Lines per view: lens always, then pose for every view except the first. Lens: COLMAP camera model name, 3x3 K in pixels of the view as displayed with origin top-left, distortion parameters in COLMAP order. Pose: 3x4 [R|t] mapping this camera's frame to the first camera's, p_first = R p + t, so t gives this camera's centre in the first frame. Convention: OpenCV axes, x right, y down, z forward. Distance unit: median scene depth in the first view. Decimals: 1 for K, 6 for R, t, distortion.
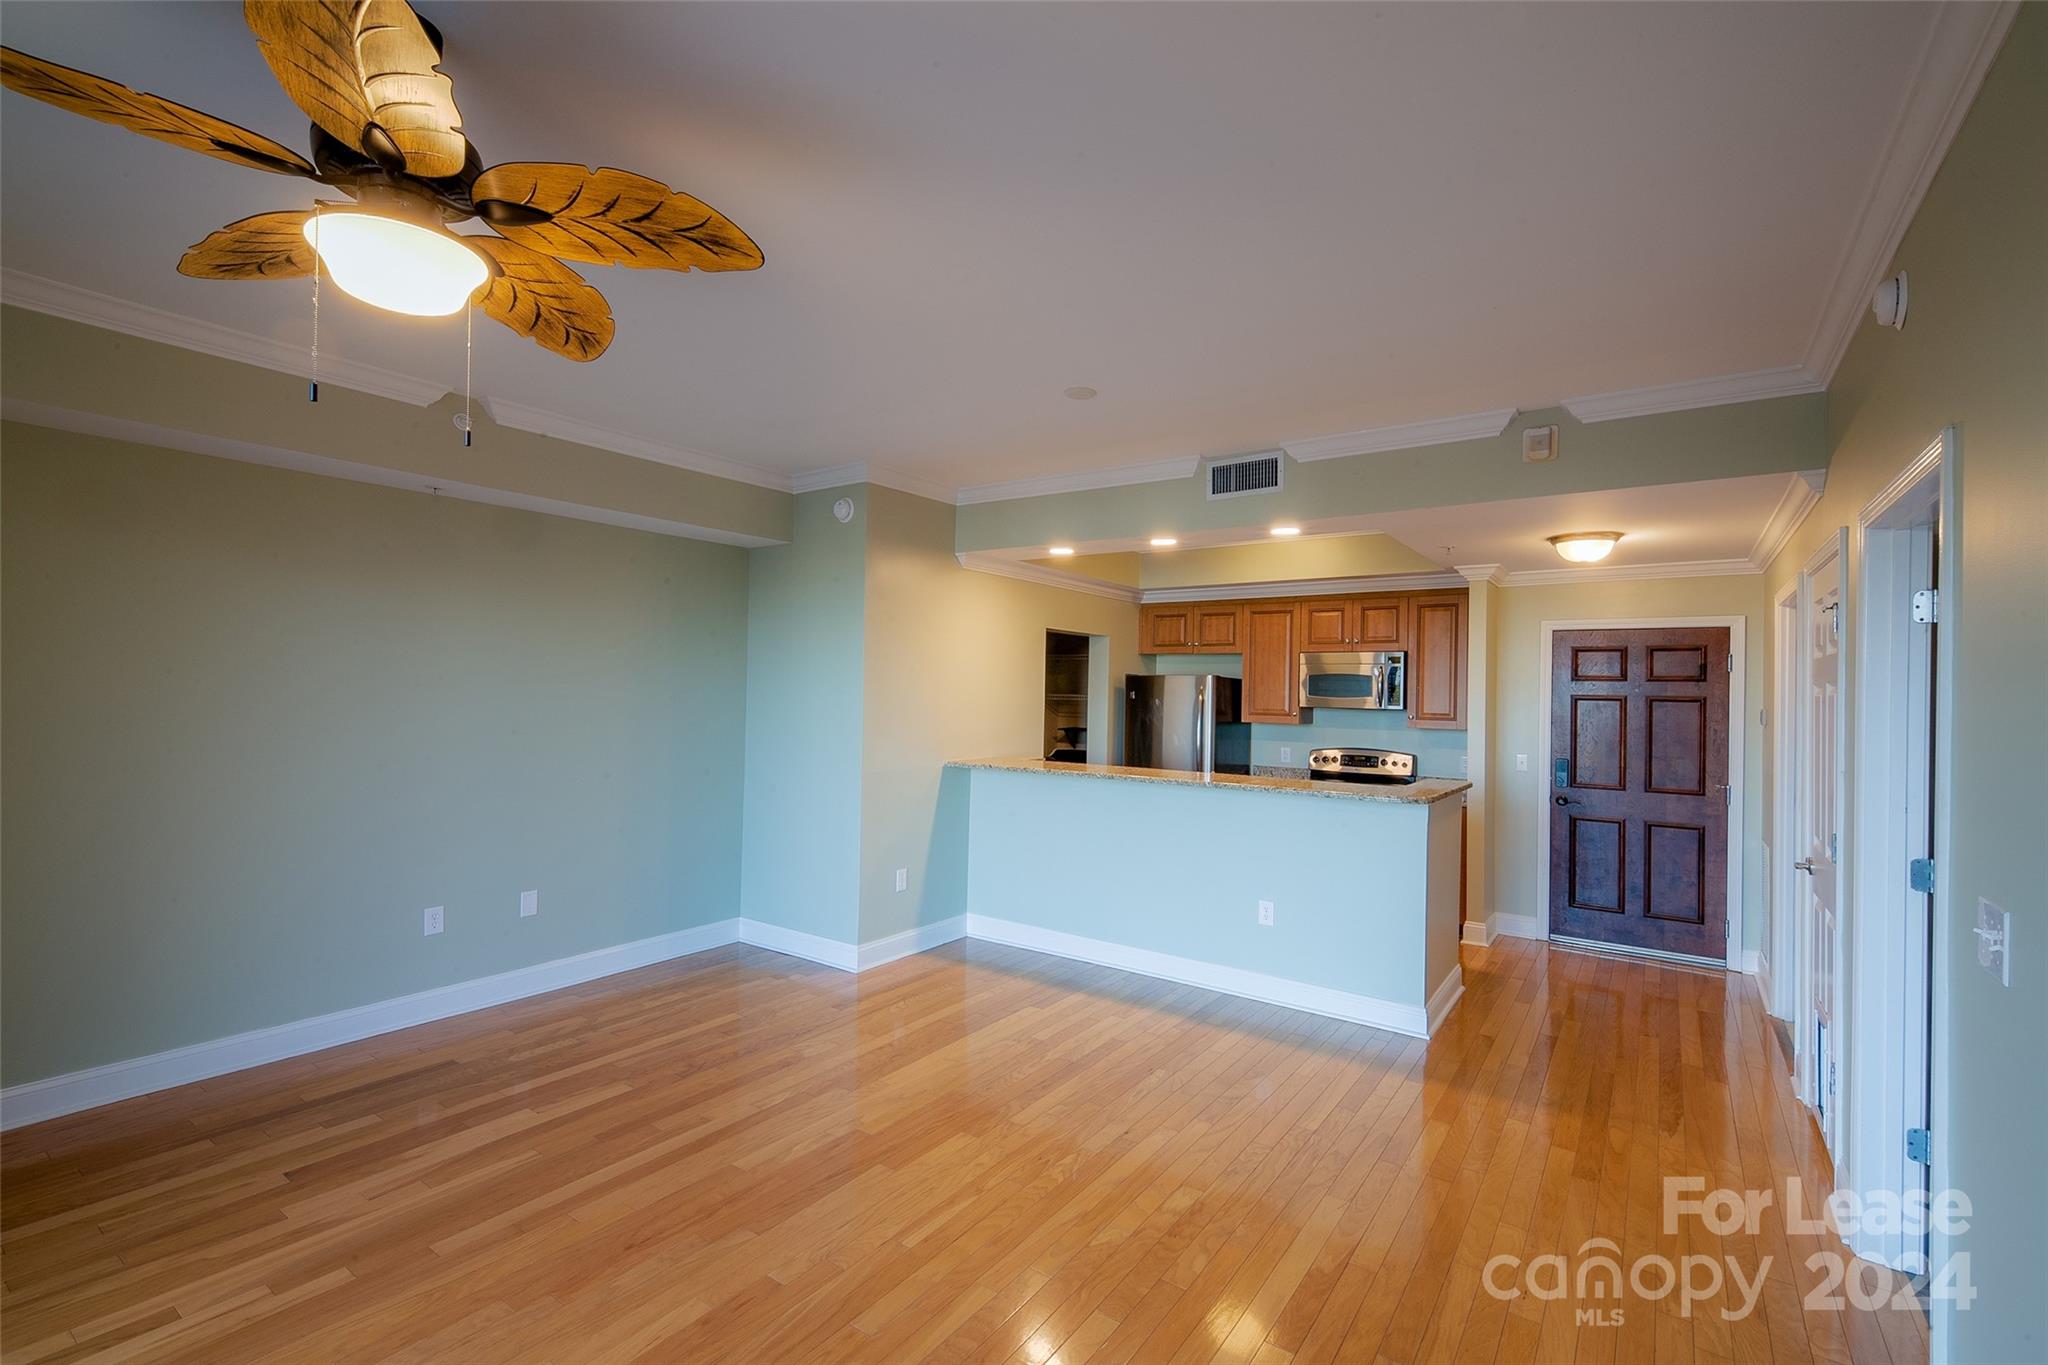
lens RADIAL K [[937.4, 0, 1019.9], [0, 937.4, 677.5], [0, 0, 1]] dist [0.001694, -0.000335]
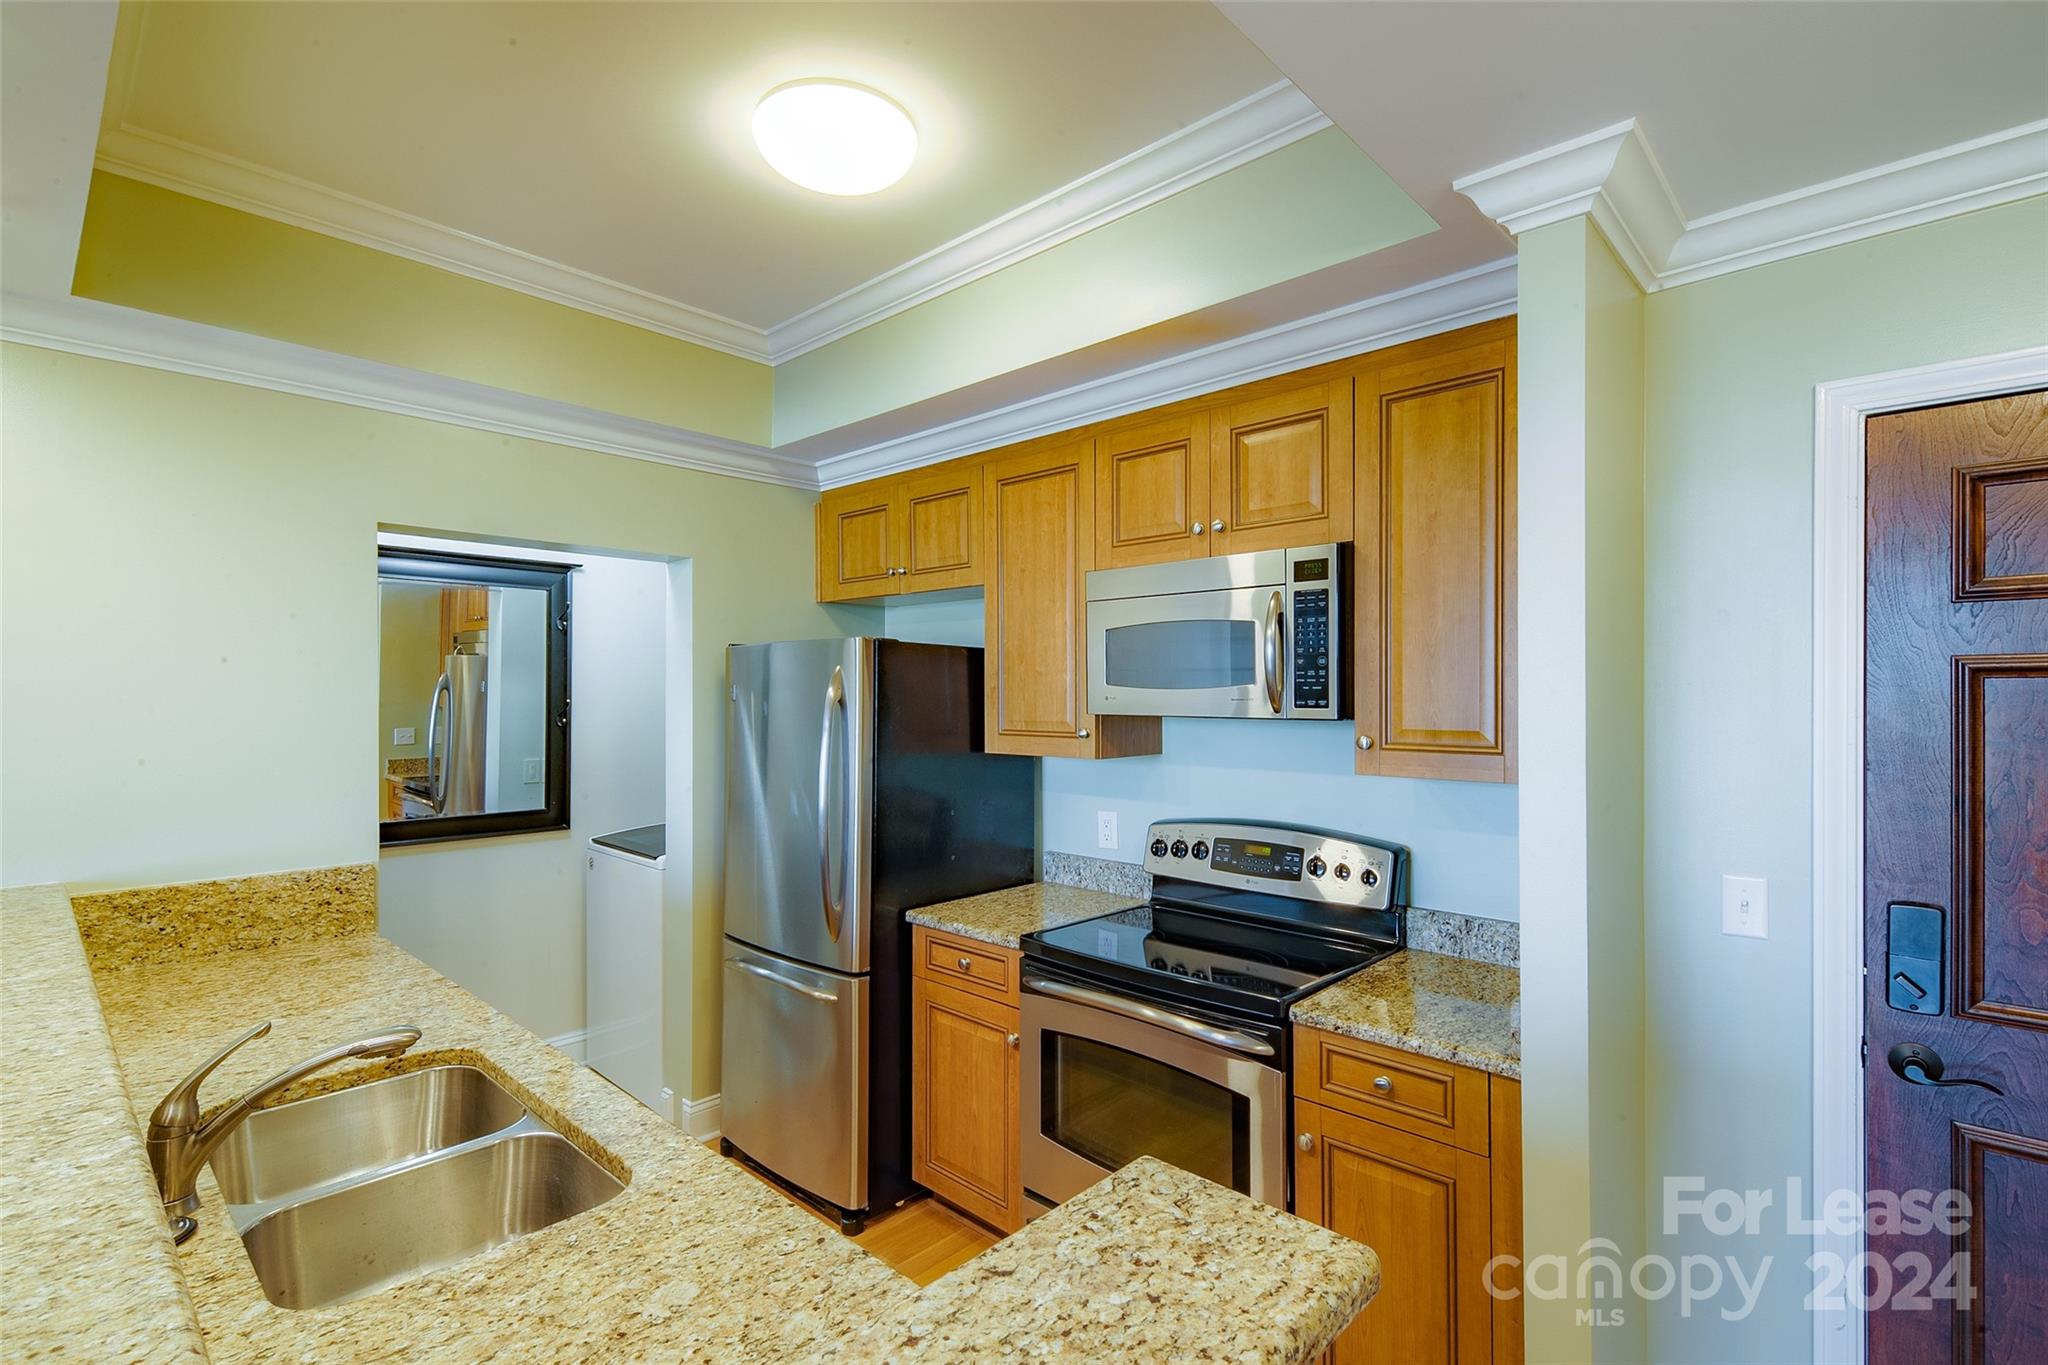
lens RADIAL K [[937.4, 0, 1025.8], [0, 937.4, 690.3], [0, 0, 1]] dist [0.001694, -0.000335]
pose [[0.989198, -0.016781, -0.145622, 0.342221], [0.018026, 0.999811, 0.007236, 0.019365], [0.145474, -0.009783, 0.989314, 0.648823]]
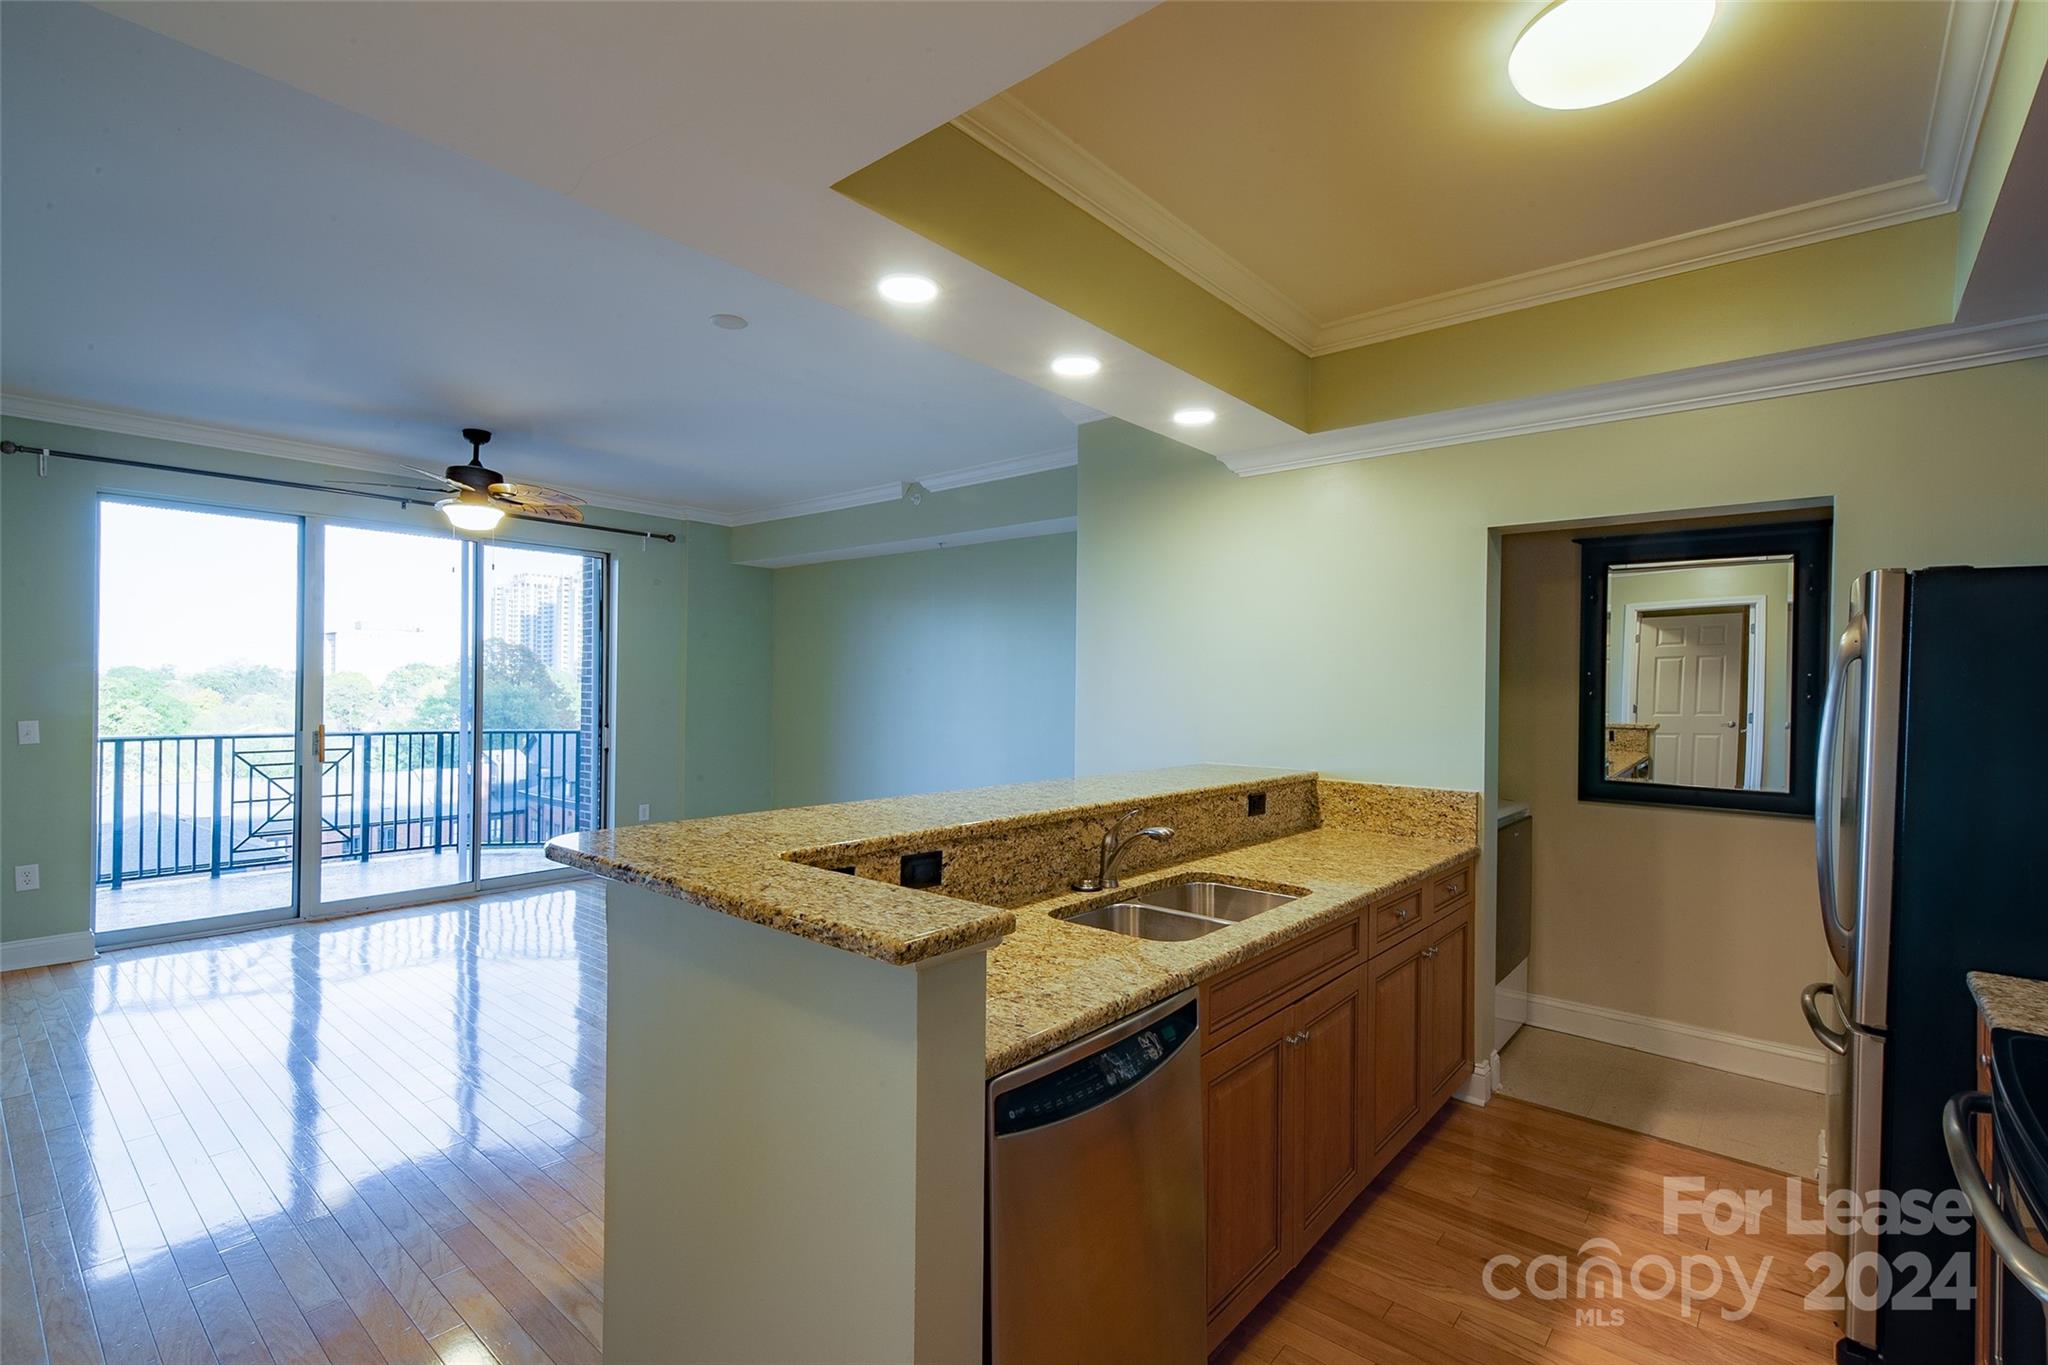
lens RADIAL K [[937.4, 0, 1022.6], [0, 937.4, 684.7], [0, 0, 1]] dist [0.001694, -0.000335]
pose [[-0.099899, -0.015588, -0.994875, 0.580117], [-0.007845, 0.999859, -0.014878, 0.045884], [0.994967, 0.006318, -0.100008, 0.836968]]
